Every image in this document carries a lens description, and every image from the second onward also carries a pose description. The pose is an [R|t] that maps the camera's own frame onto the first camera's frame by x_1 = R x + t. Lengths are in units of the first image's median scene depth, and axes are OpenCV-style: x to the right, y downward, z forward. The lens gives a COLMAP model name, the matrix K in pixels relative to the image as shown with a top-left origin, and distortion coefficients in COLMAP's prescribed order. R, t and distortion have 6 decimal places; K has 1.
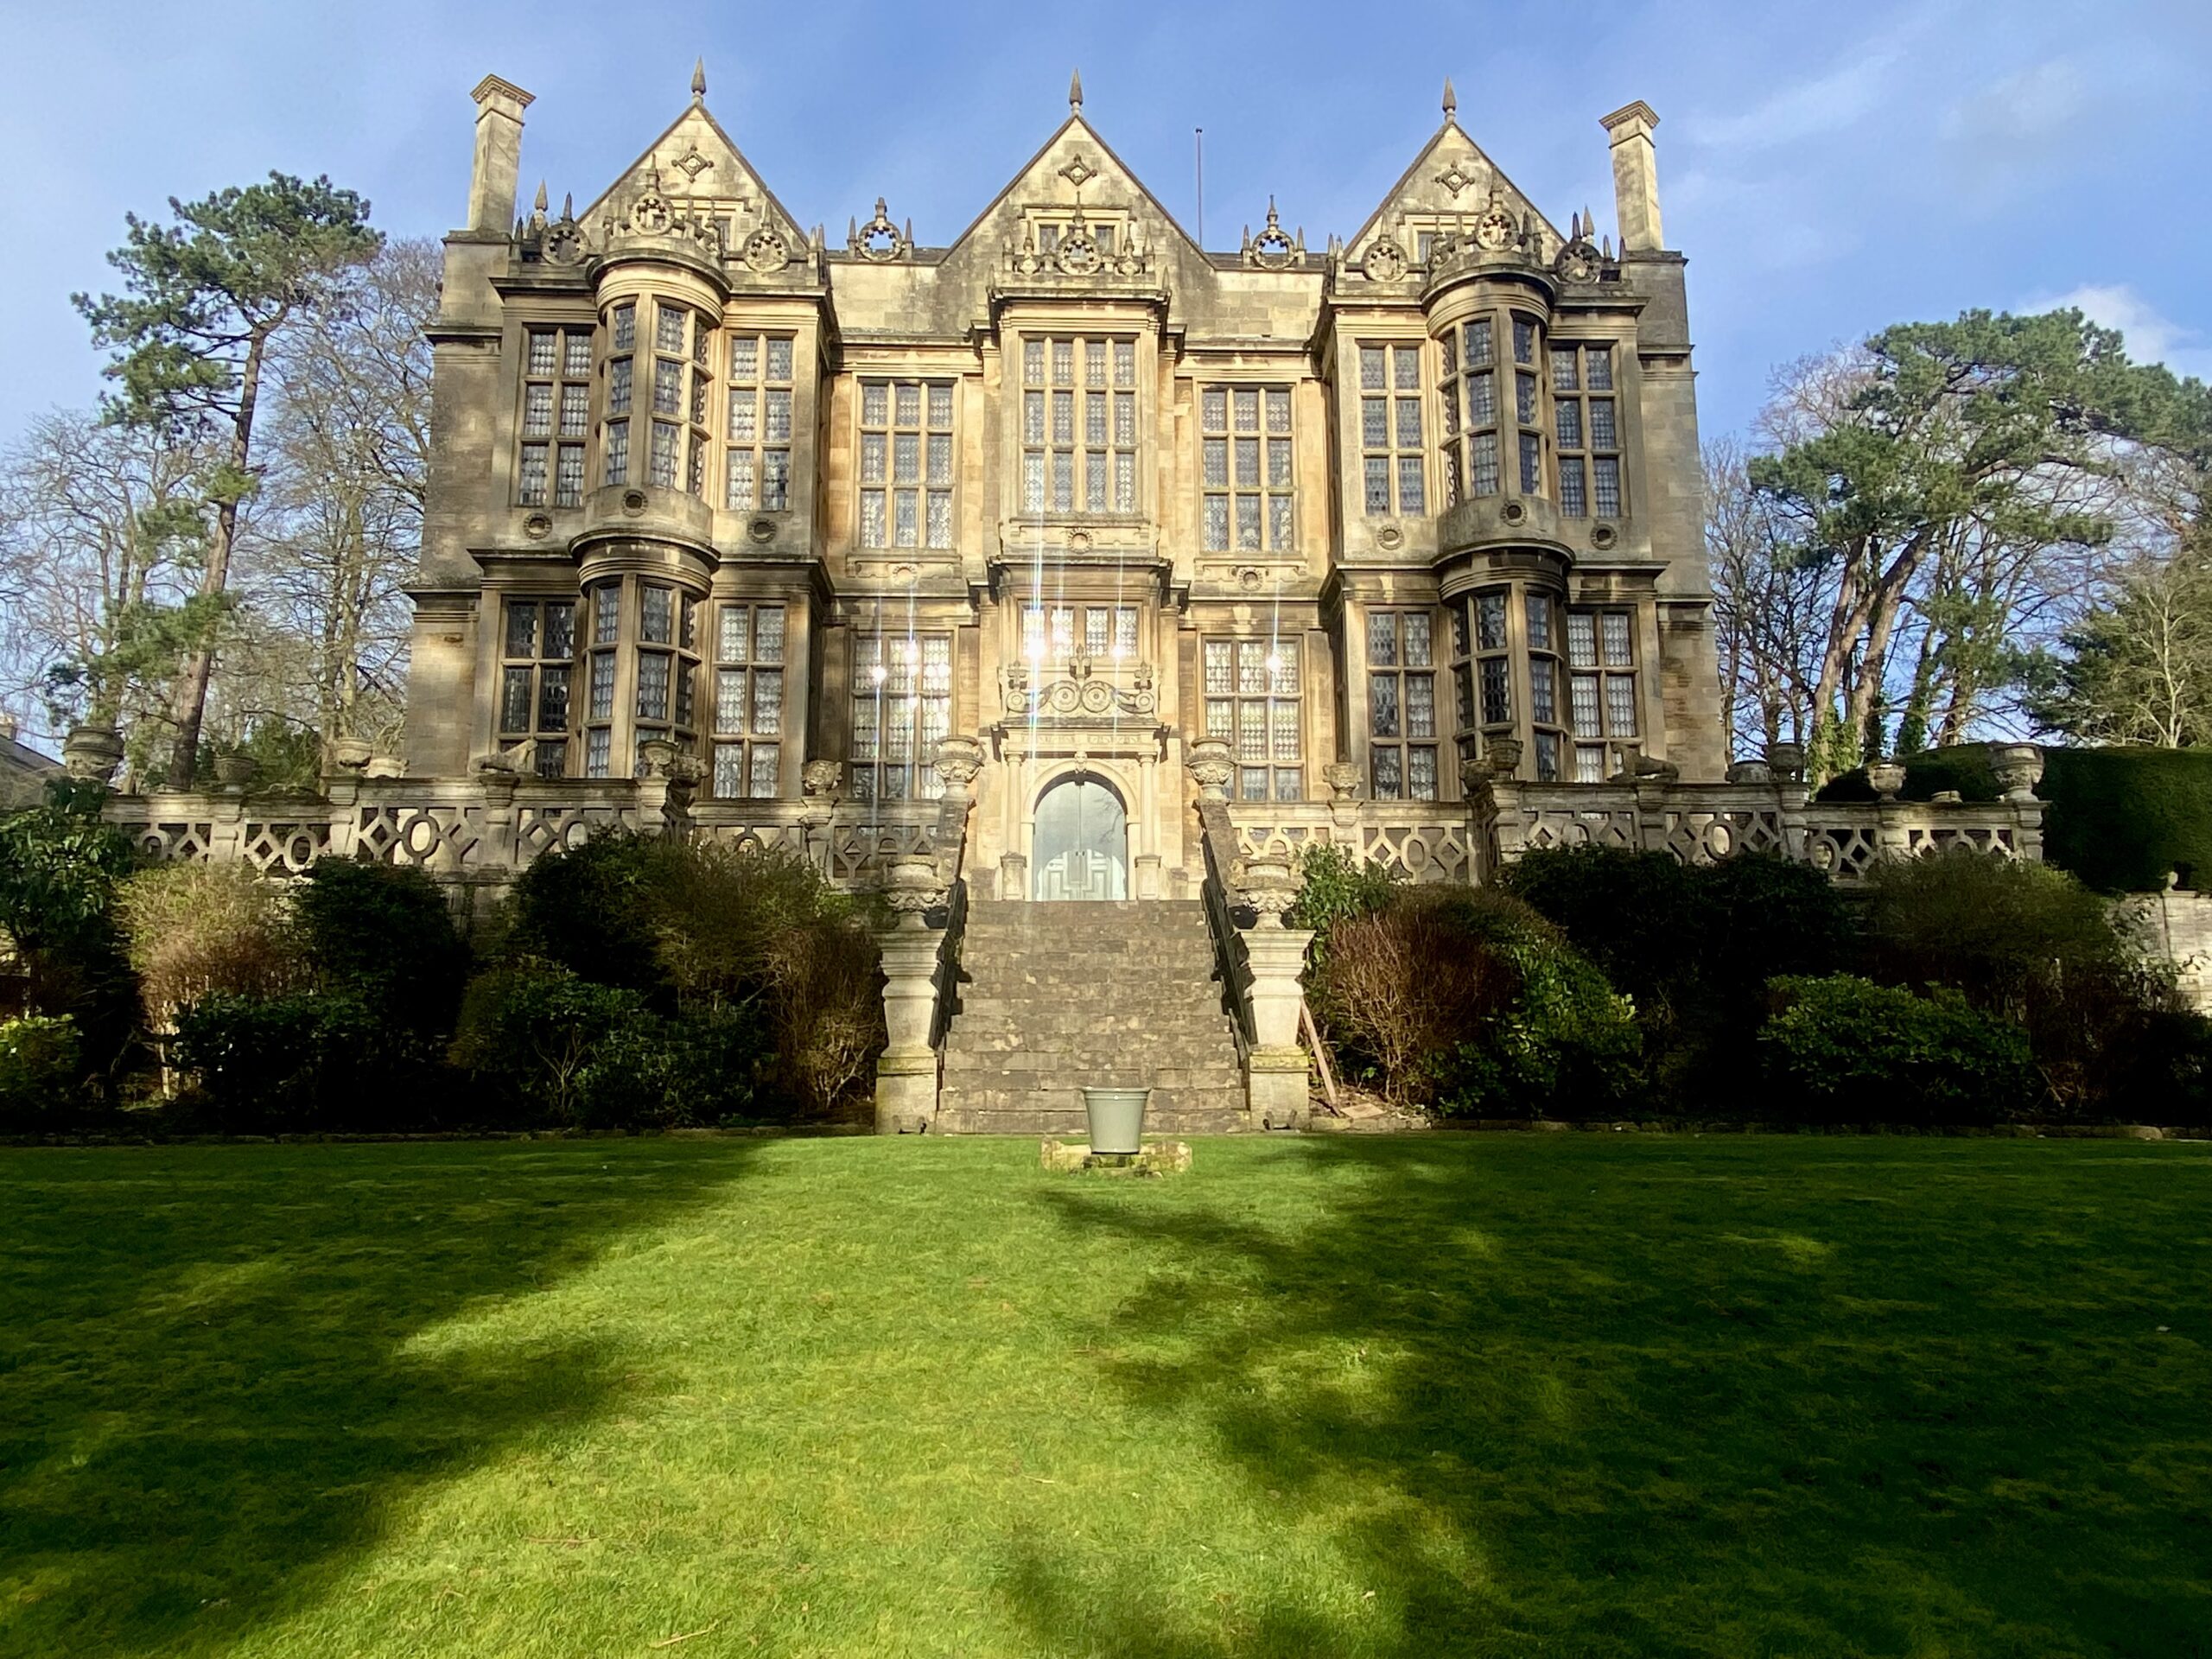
lens RADIAL K [[1560.5, 0, 1106.0], [0, 1560.5, 829.5], [0, 0, 1]] dist [0.079903, -0.122009]
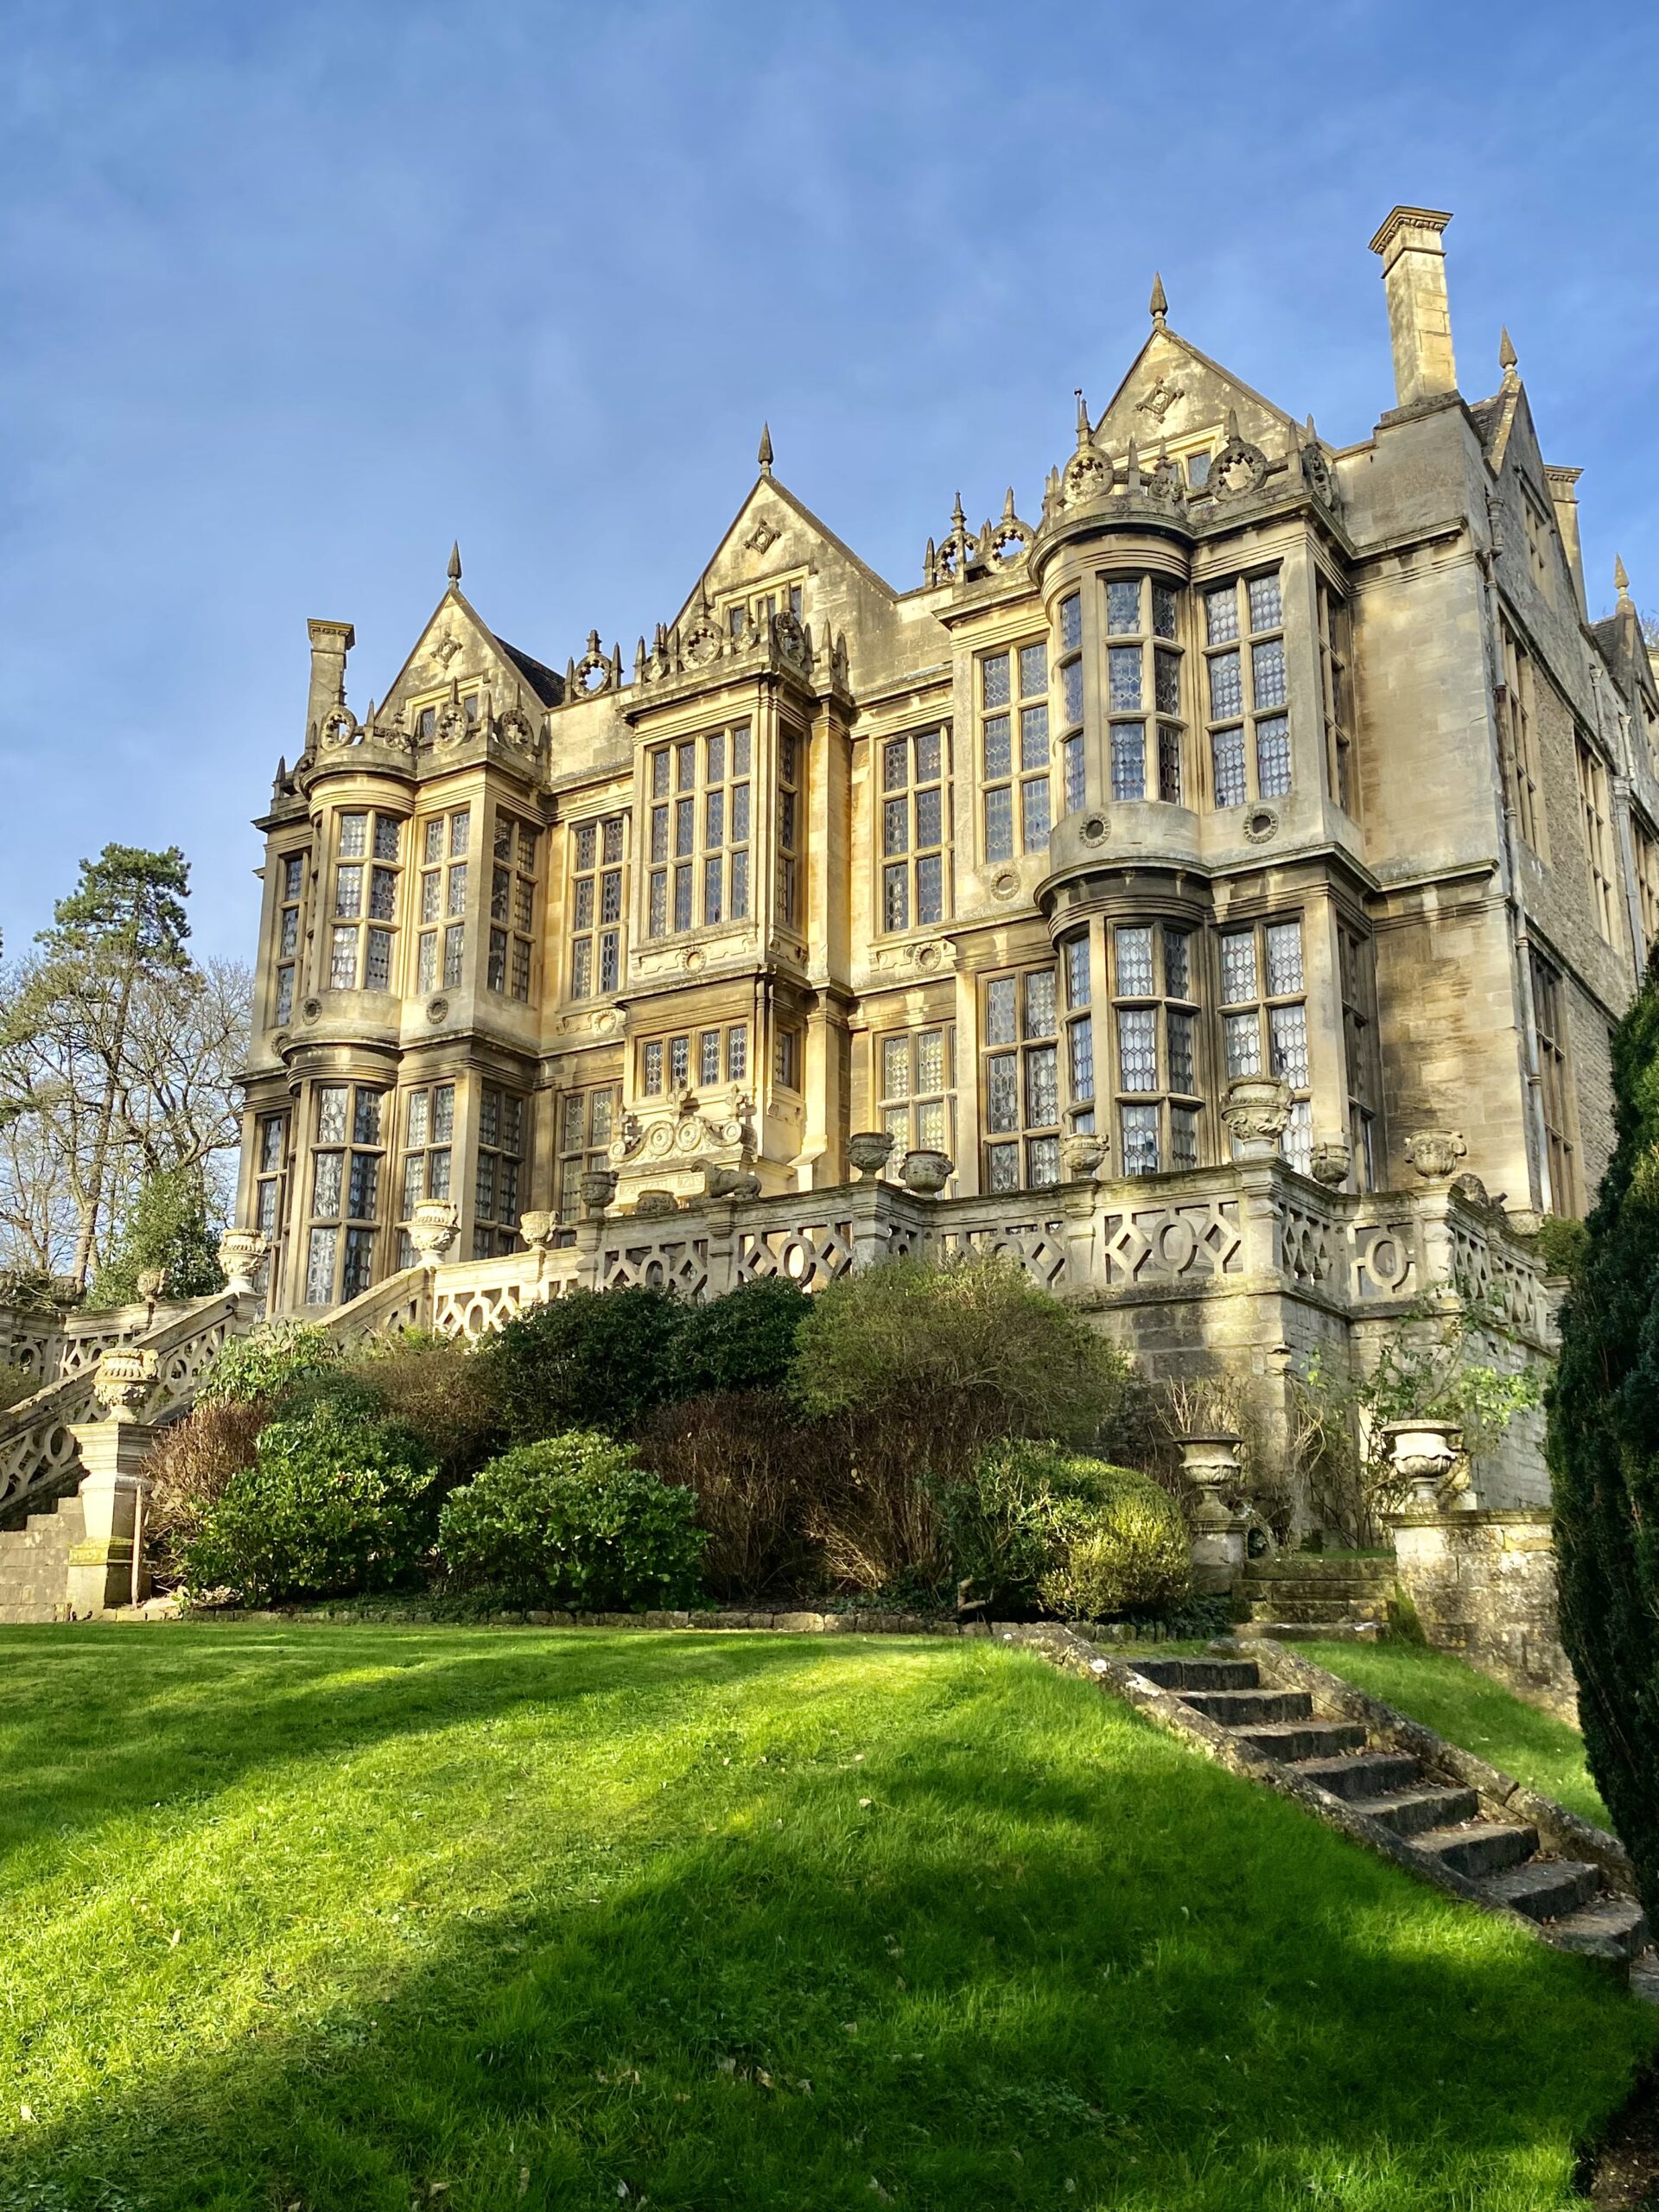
lens RADIAL K [[2022.3, 0, 829.5], [0, 2022.3, 1106.0], [0, 0, 1]] dist [0.123186, -0.362633]
pose [[0.810435, -0.142134, -0.568325, 0.671714], [0.102194, 0.989547, -0.101748, 0.023165], [0.576846, 0.024381, 0.816489, 0.095654]]
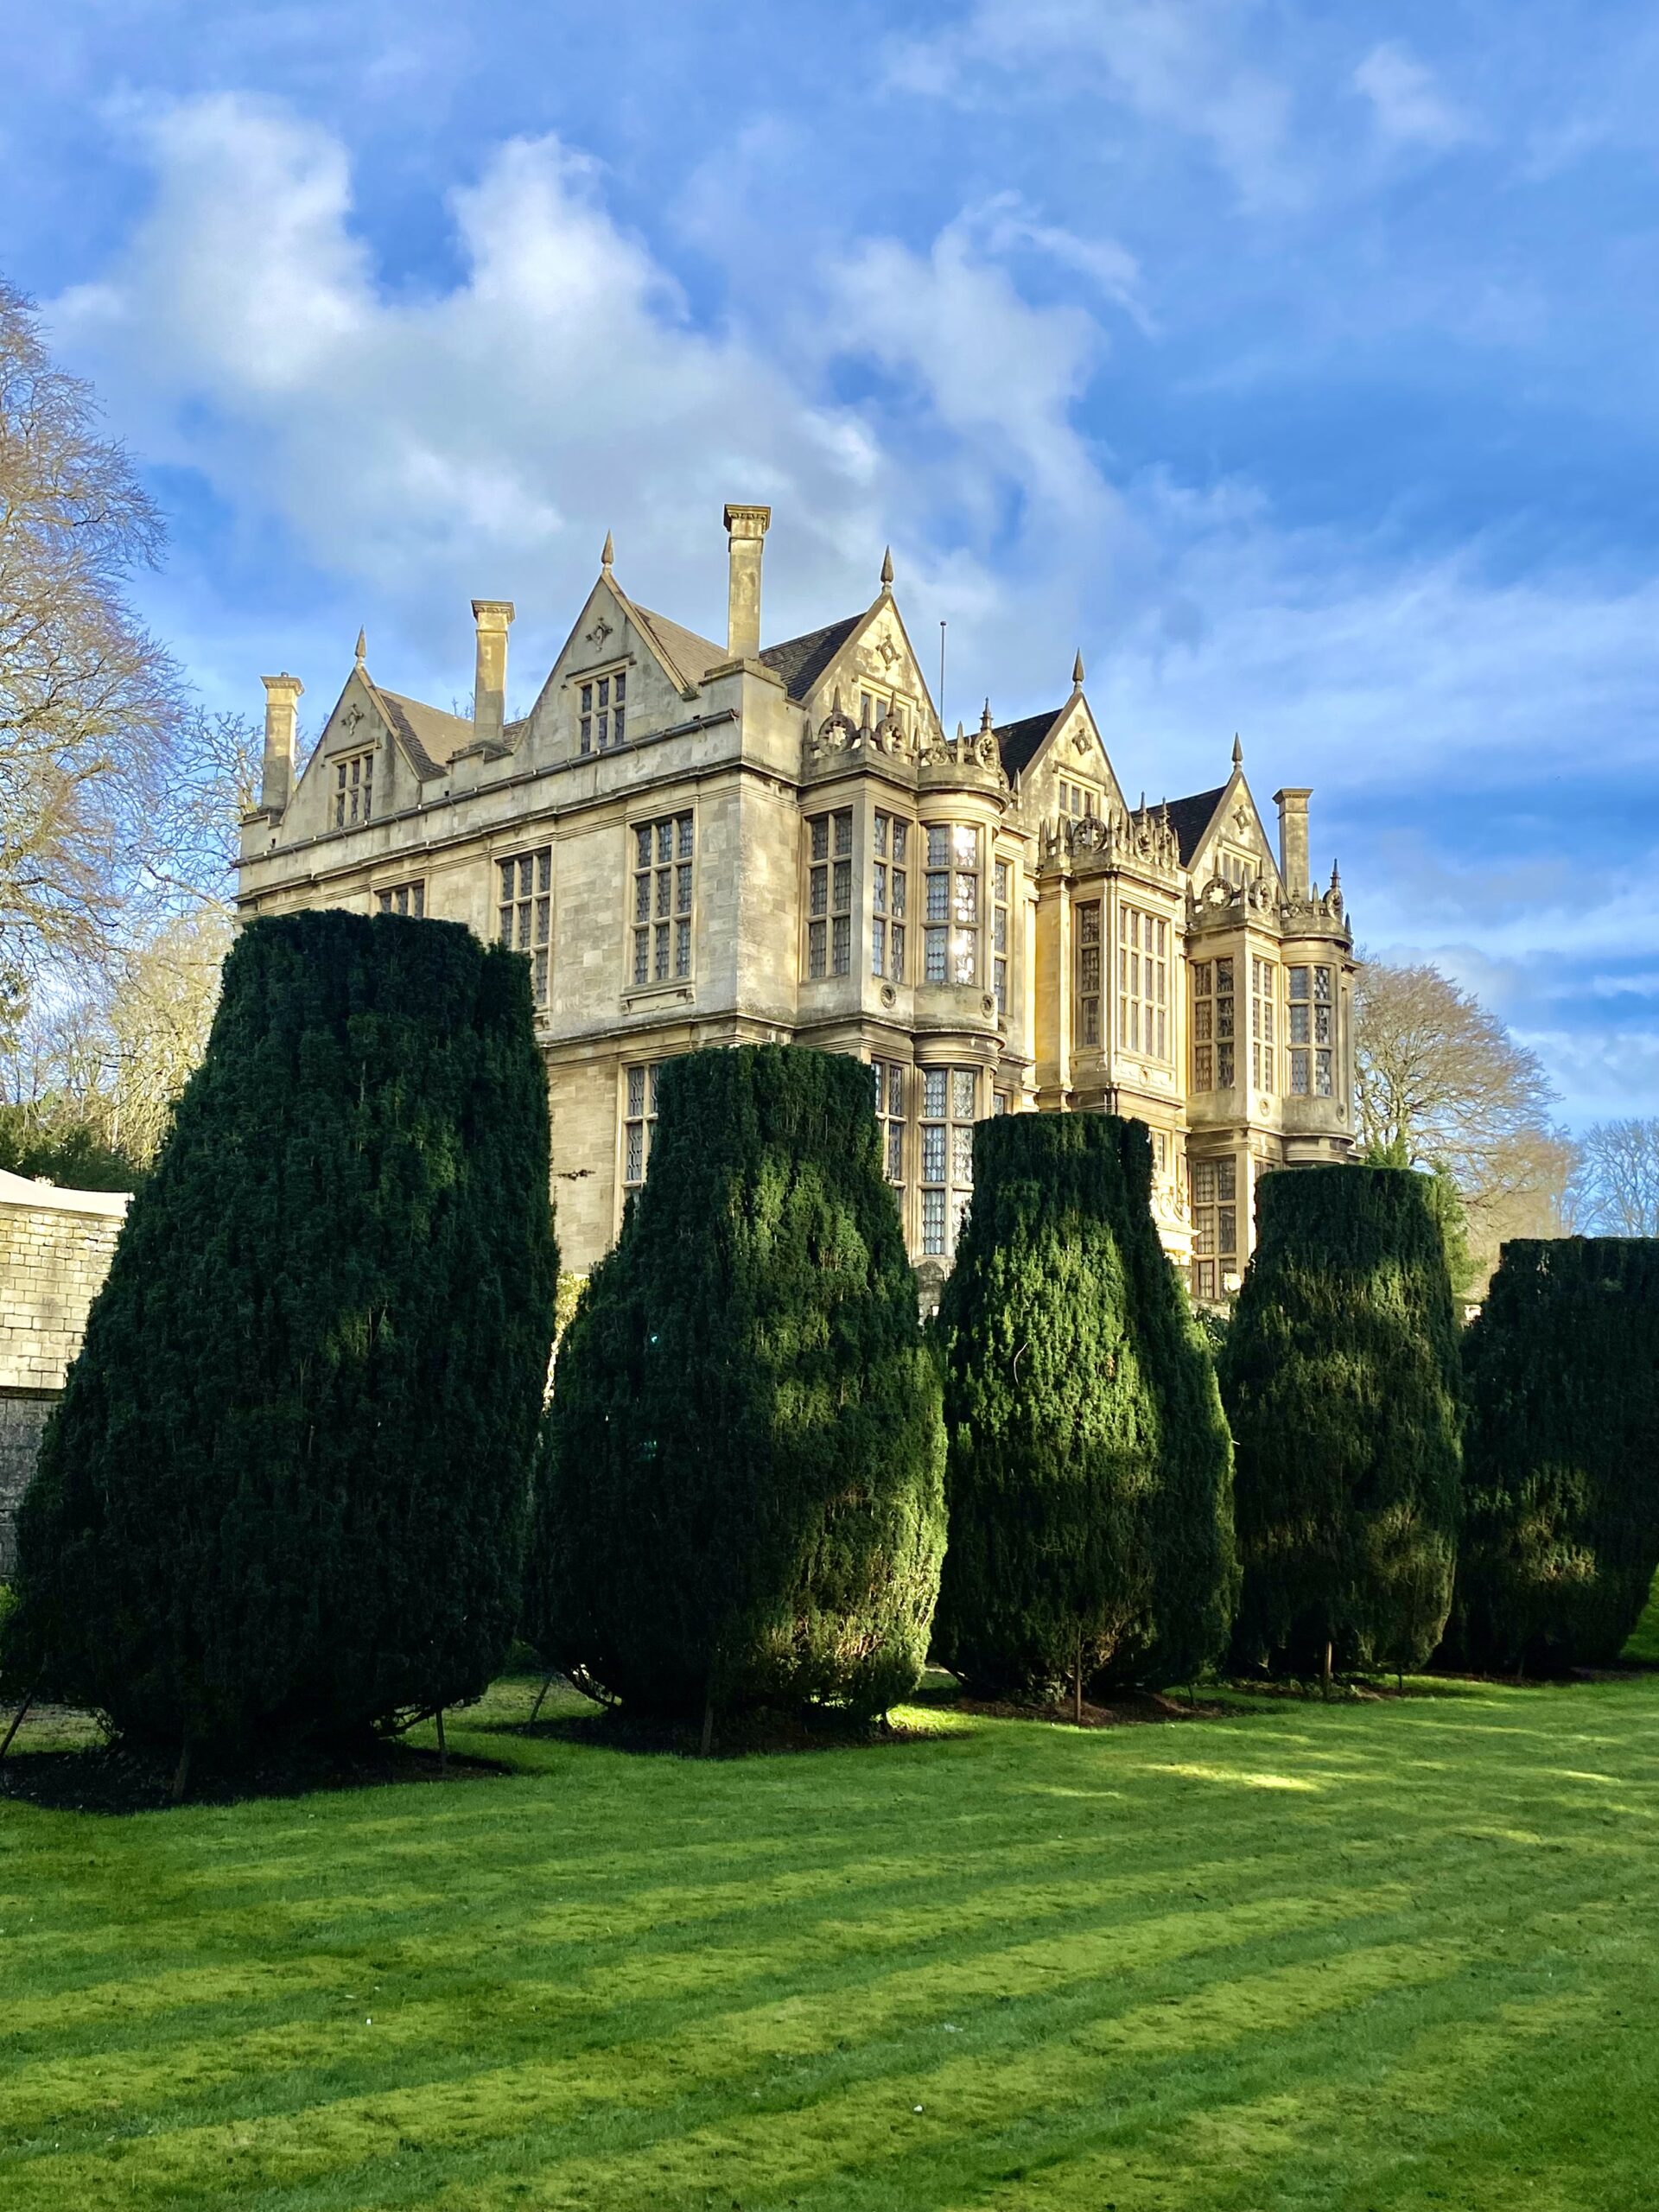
lens RADIAL K [[2365.4, 0, 904.9], [0, 2365.4, 1093.1], [0, 0, 1]] dist [0.097251, -0.312454]
pose [[0.653716, 0.154437, 0.740813, -1.519323], [-0.156051, 0.985424, -0.067726, -0.011494], [-0.740475, -0.071331, 0.668288, -0.139061]]
